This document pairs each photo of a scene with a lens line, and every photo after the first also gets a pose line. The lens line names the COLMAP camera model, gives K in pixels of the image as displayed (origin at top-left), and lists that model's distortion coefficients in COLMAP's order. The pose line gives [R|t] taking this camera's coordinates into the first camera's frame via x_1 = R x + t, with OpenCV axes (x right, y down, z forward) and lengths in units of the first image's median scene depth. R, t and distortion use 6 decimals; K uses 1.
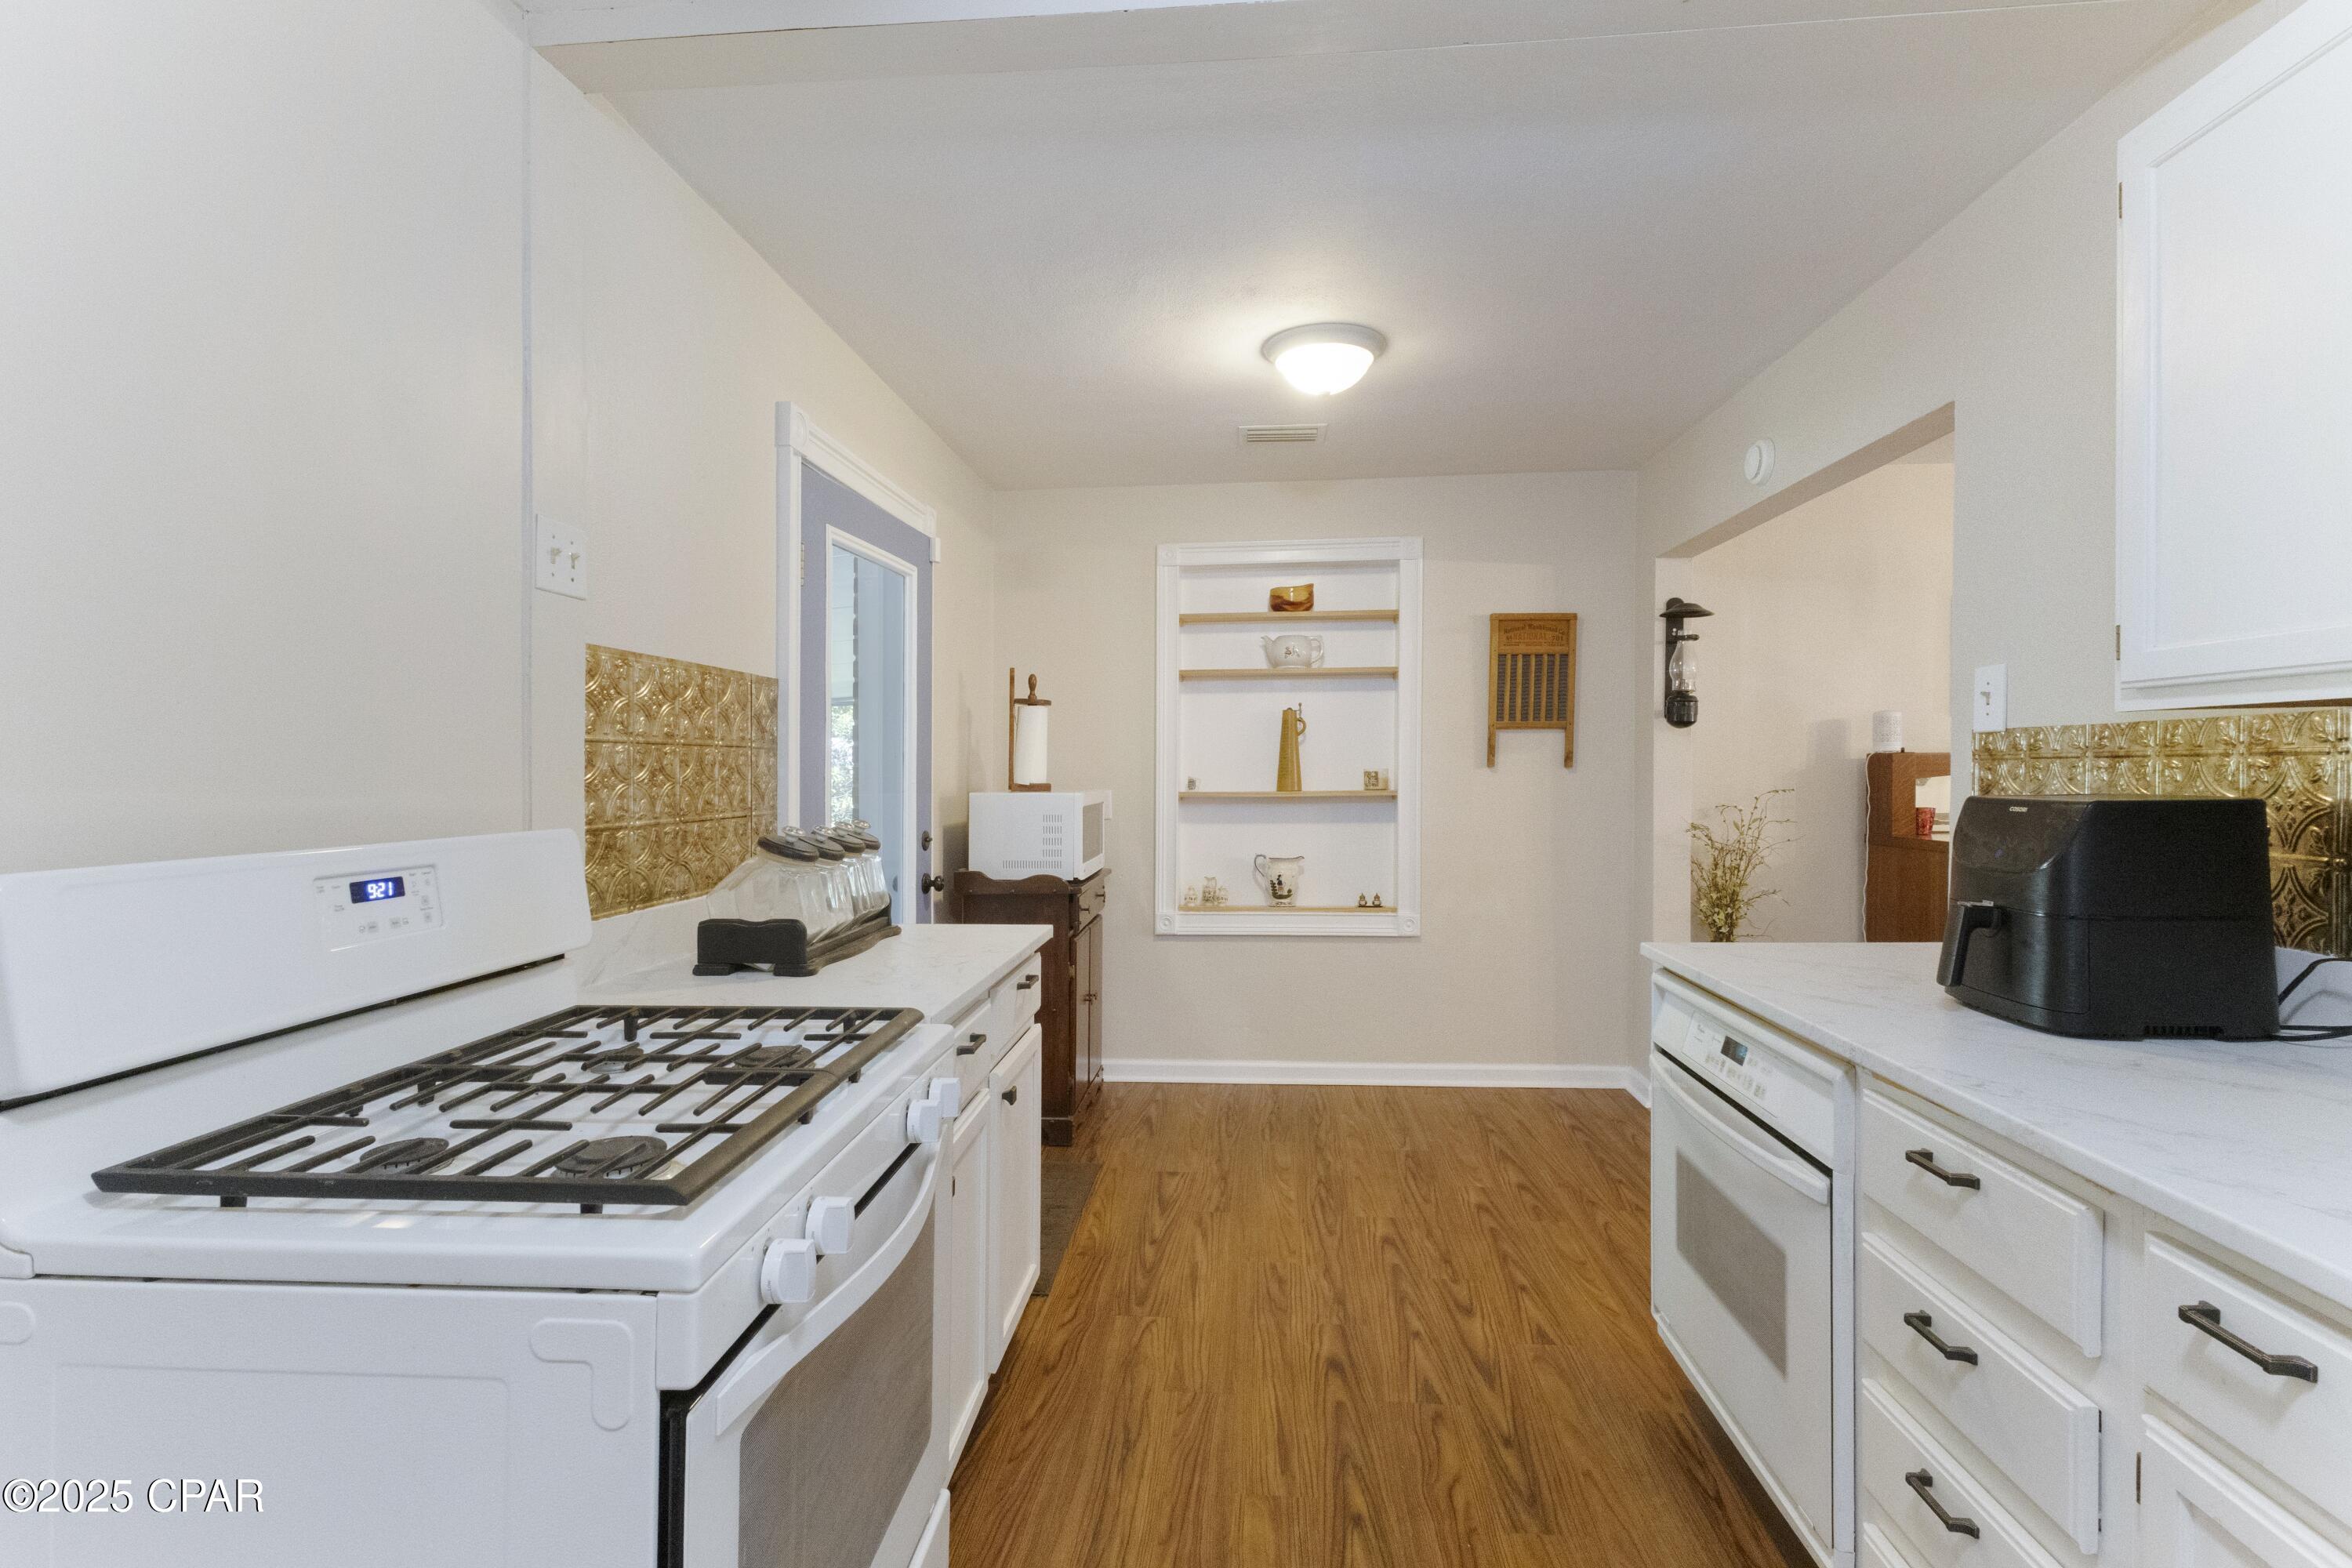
lens RADIAL K [[1099.5, 0, 1185.1], [0, 1099.5, 776.9], [0, 0, 1]] dist [-0.002398, 0.003786]
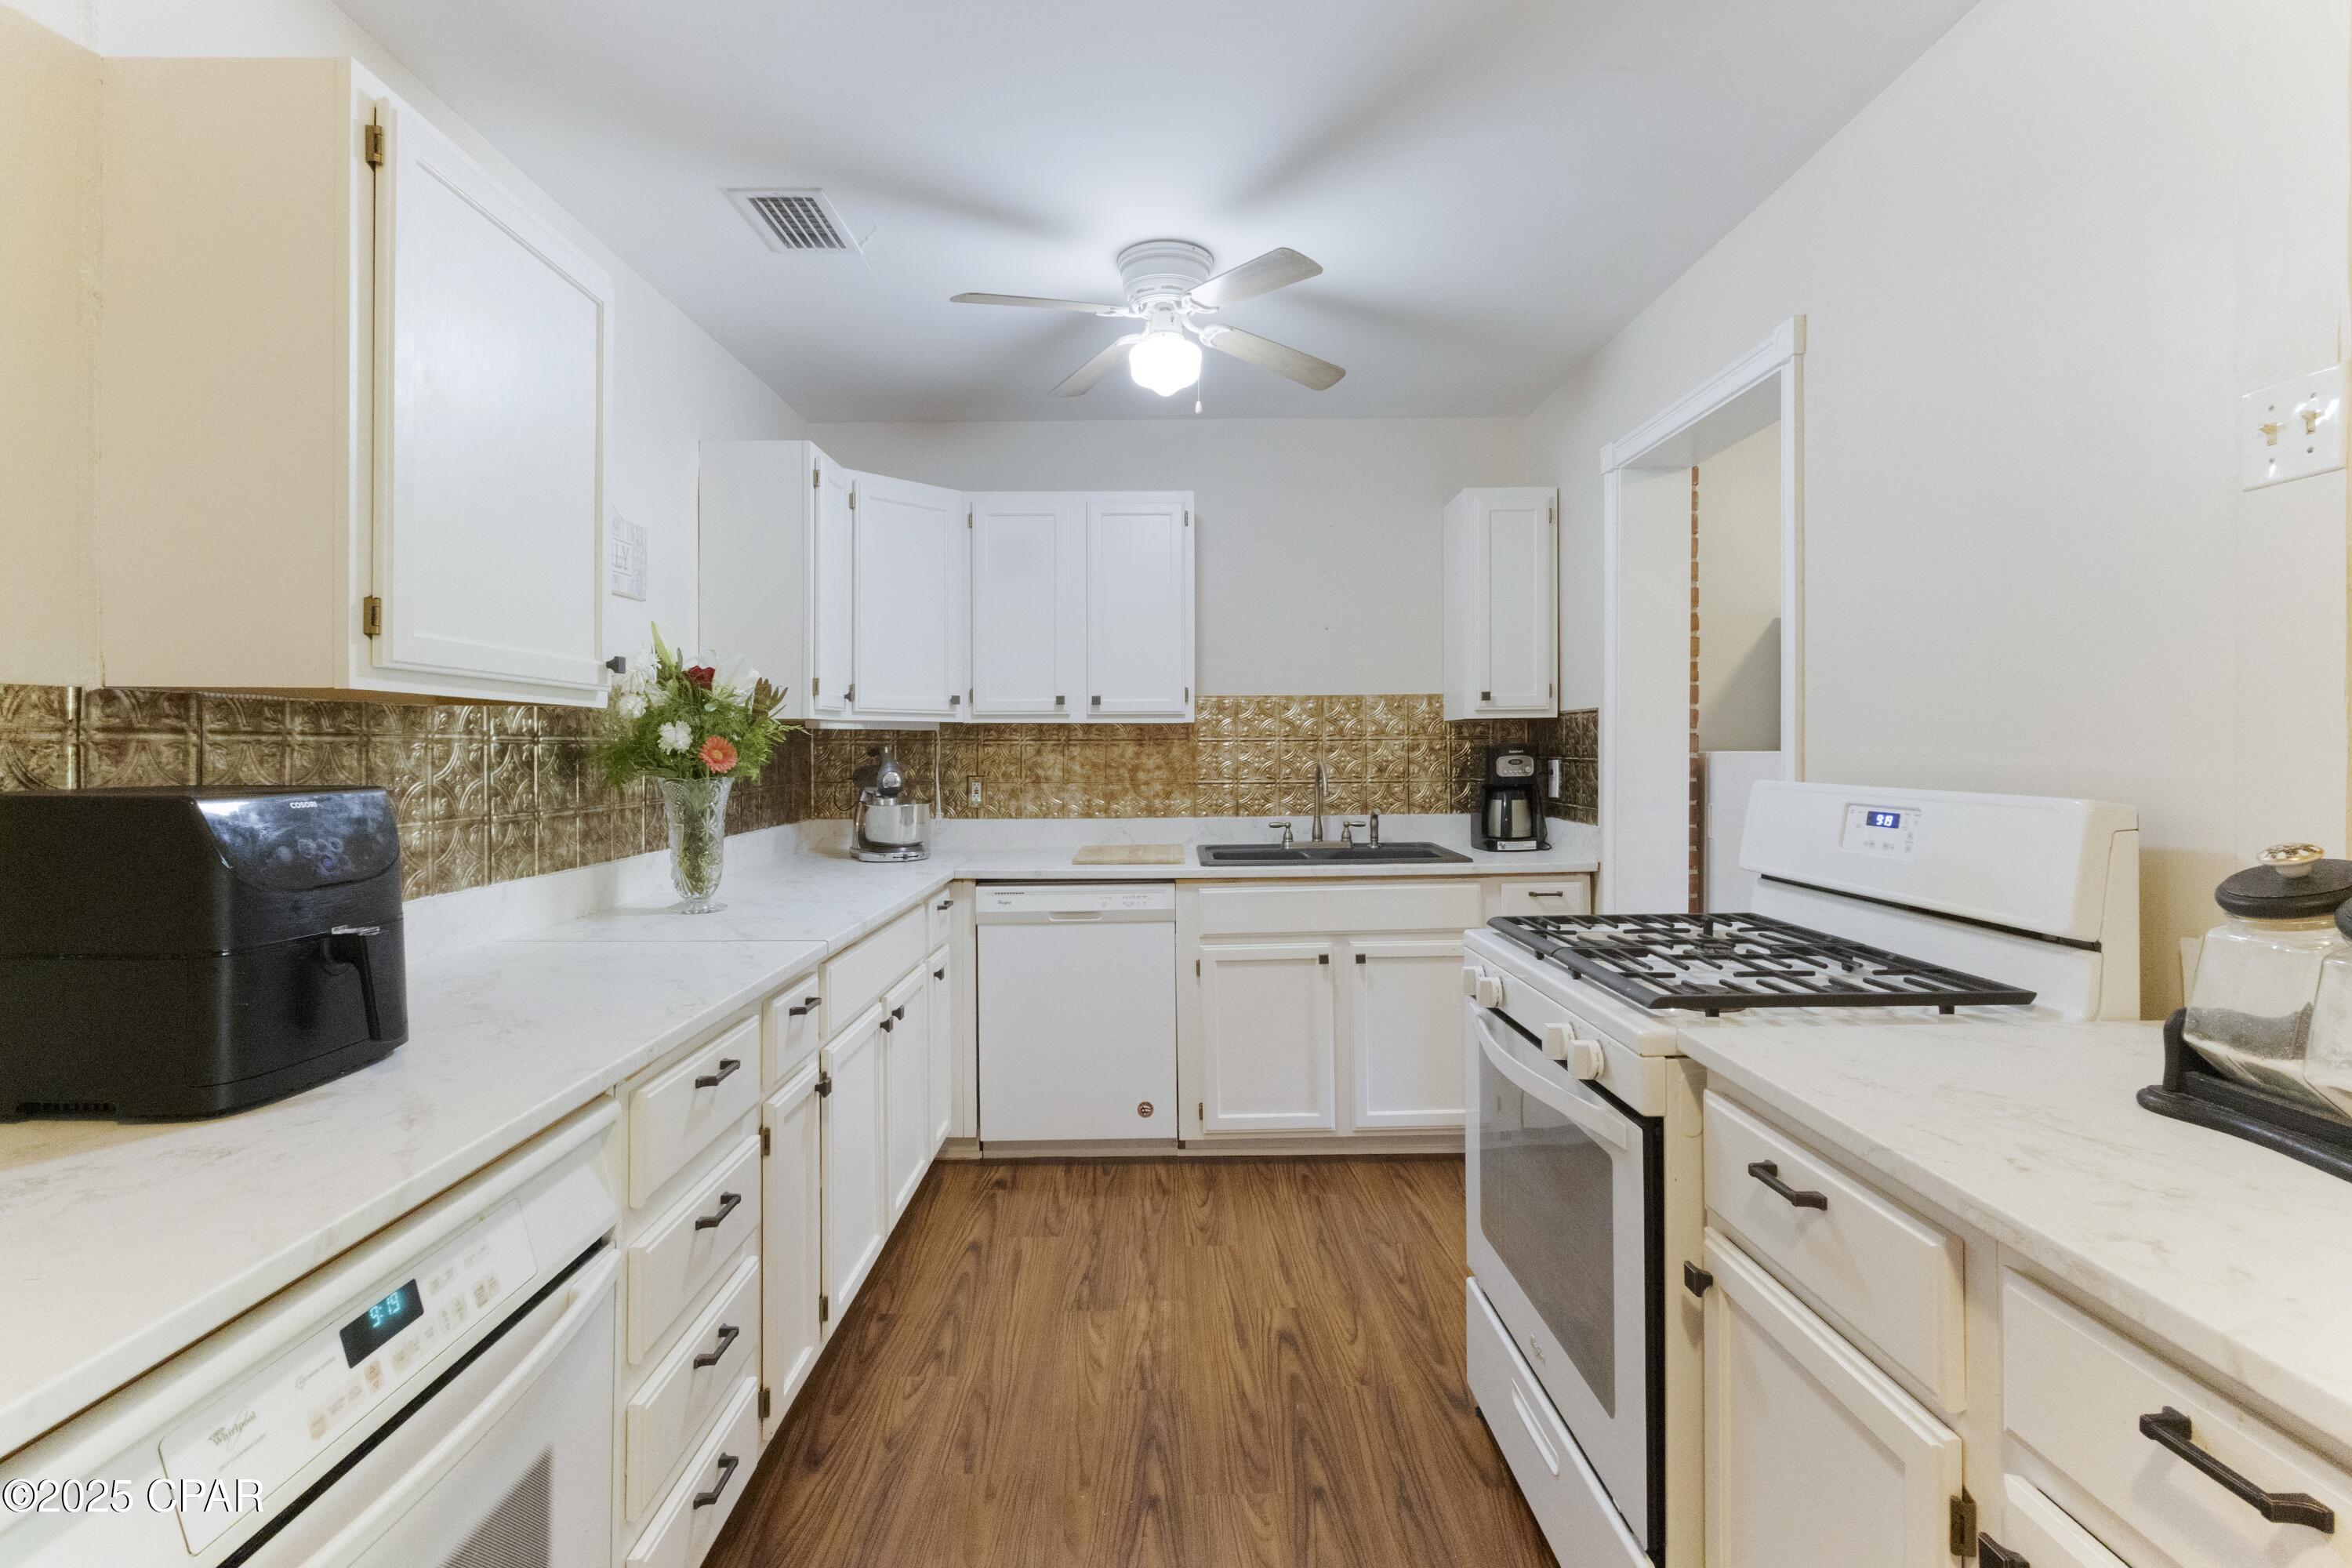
lens RADIAL K [[1099.5, 0, 1162.9], [0, 1099.5, 772.0], [0, 0, 1]] dist [-0.002398, 0.003786]
pose [[-0.996185, 0.004482, -0.087149, 0.206115], [0.002123, 0.999629, 0.027149, -0.011126], [0.087238, 0.026860, -0.995825, 1.613333]]
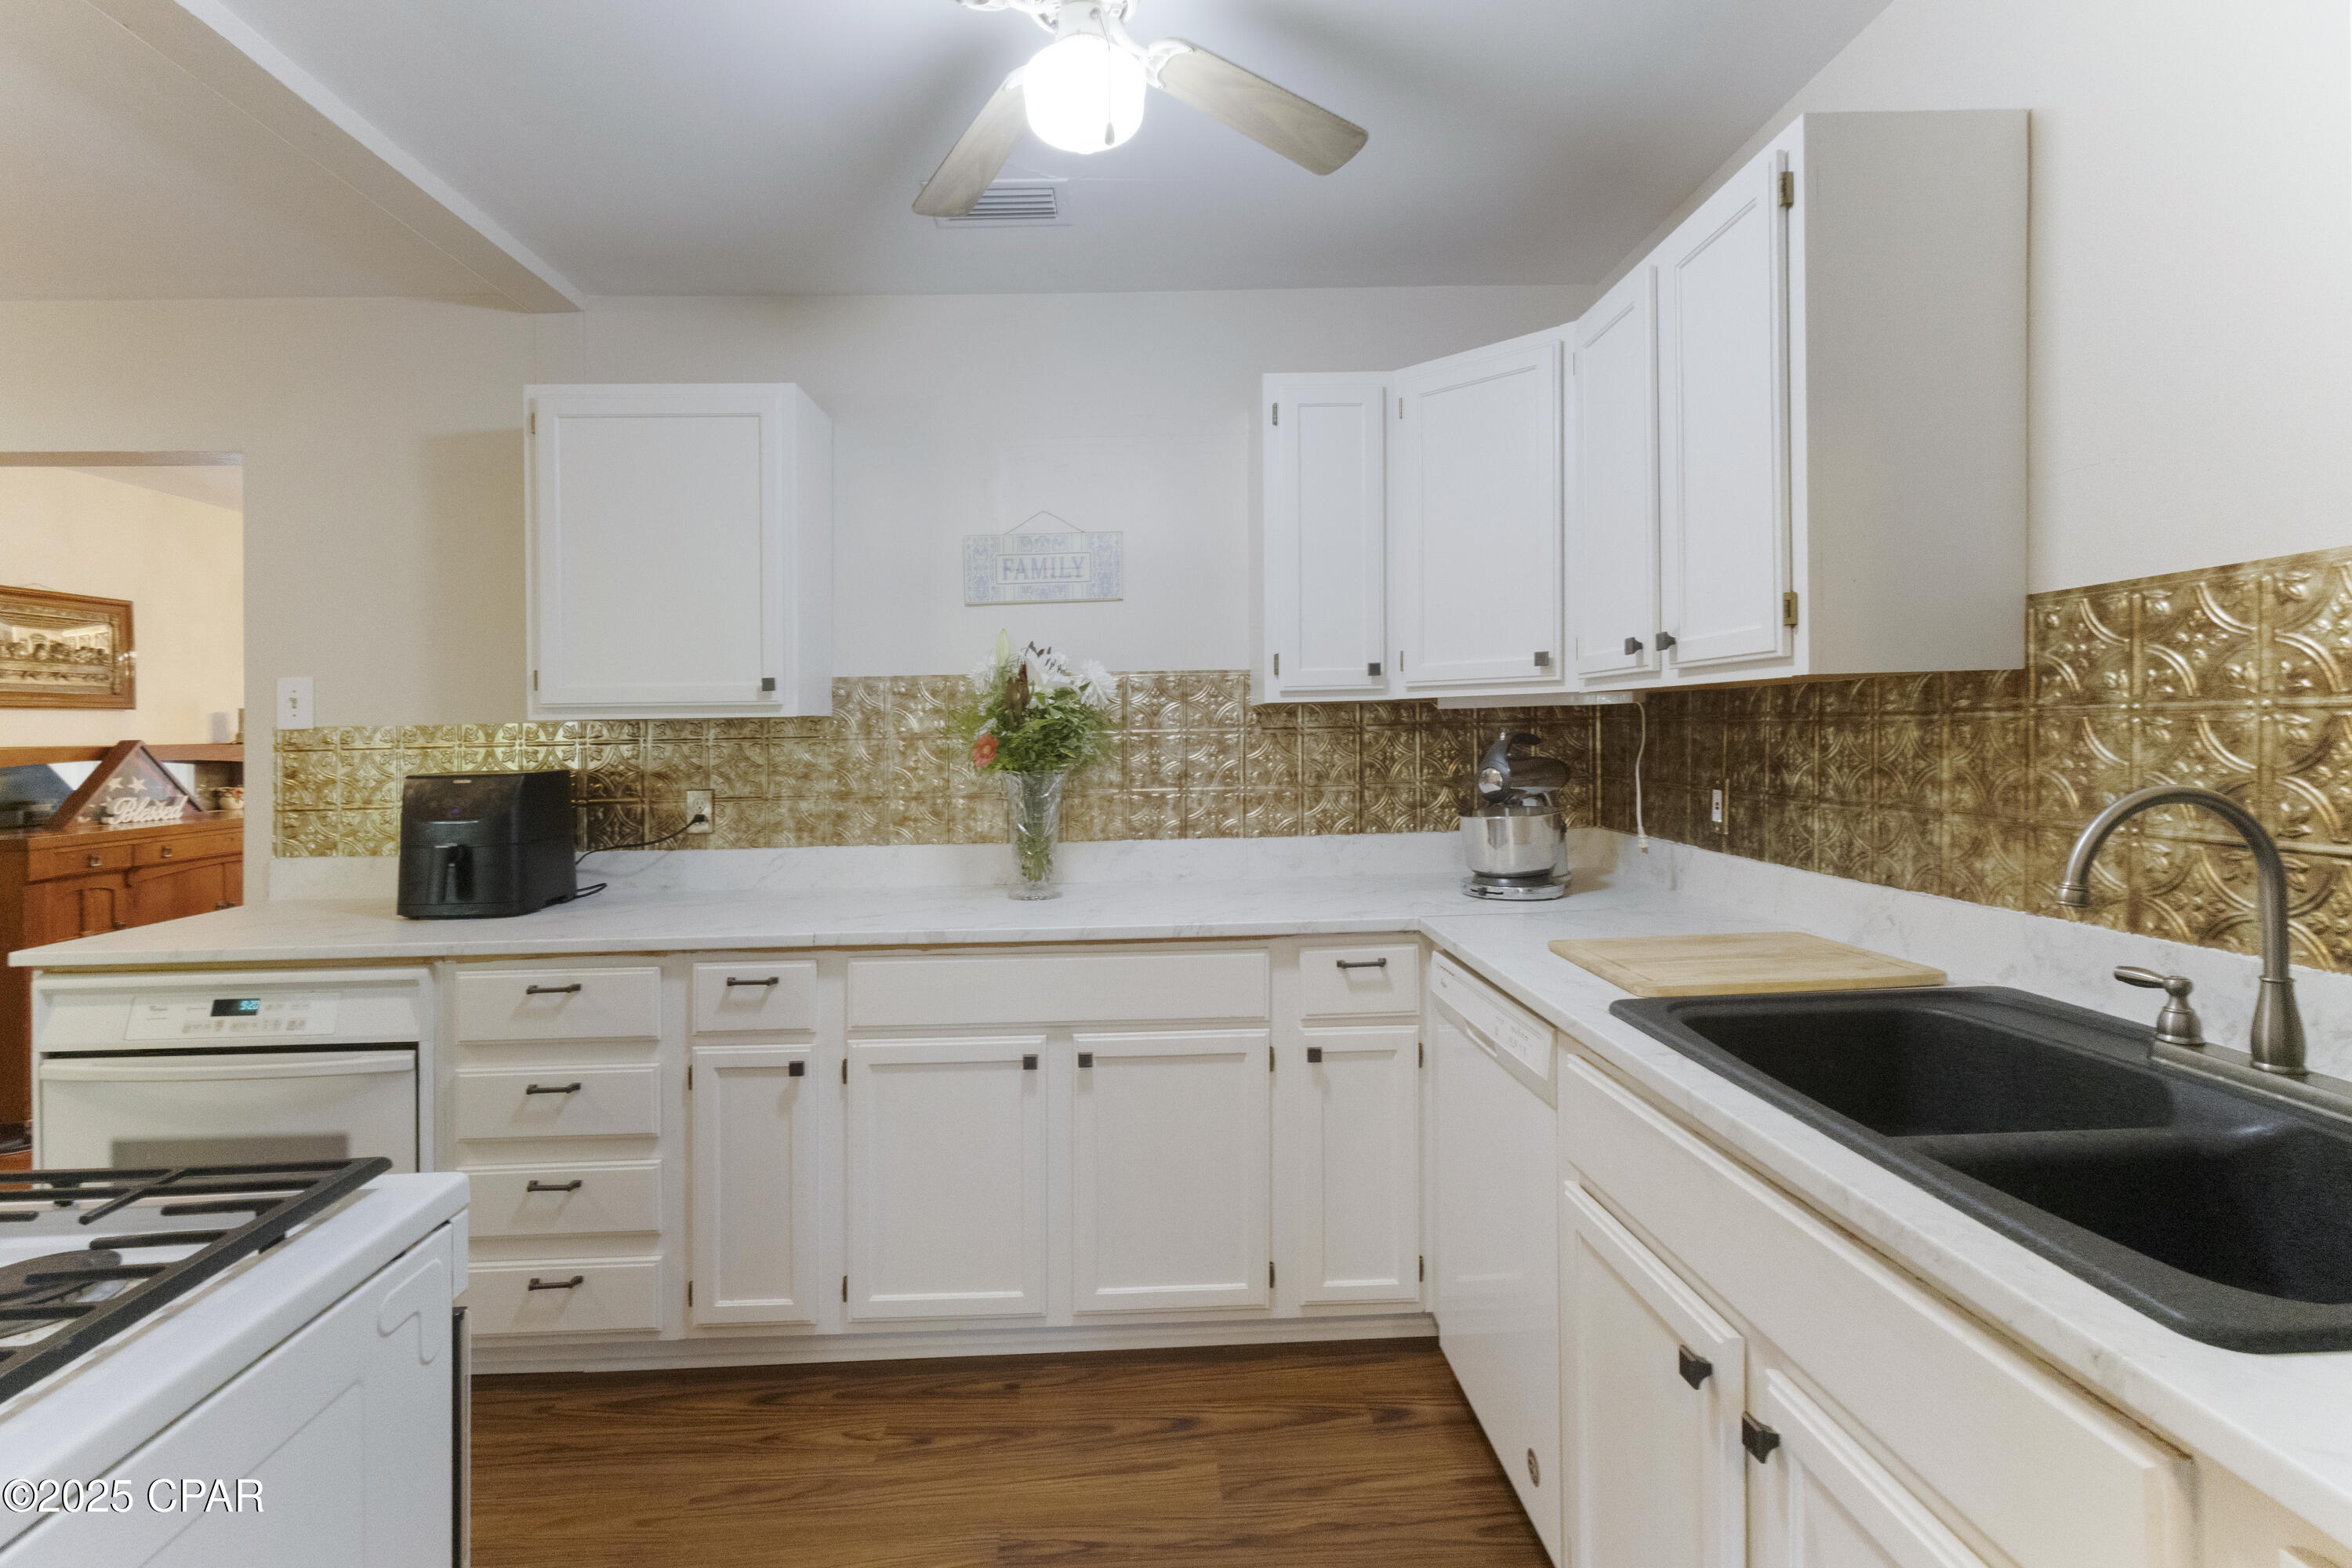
lens RADIAL K [[1099.5, 0, 1173.4], [0, 1099.5, 733.4], [0, 0, 1]] dist [-0.002398, 0.003786]
pose [[-0.118707, 0.000430, 0.992929, -0.807215], [0.025498, 0.999671, 0.002616, -0.016598], [-0.992602, 0.025628, -0.118679, 0.165214]]
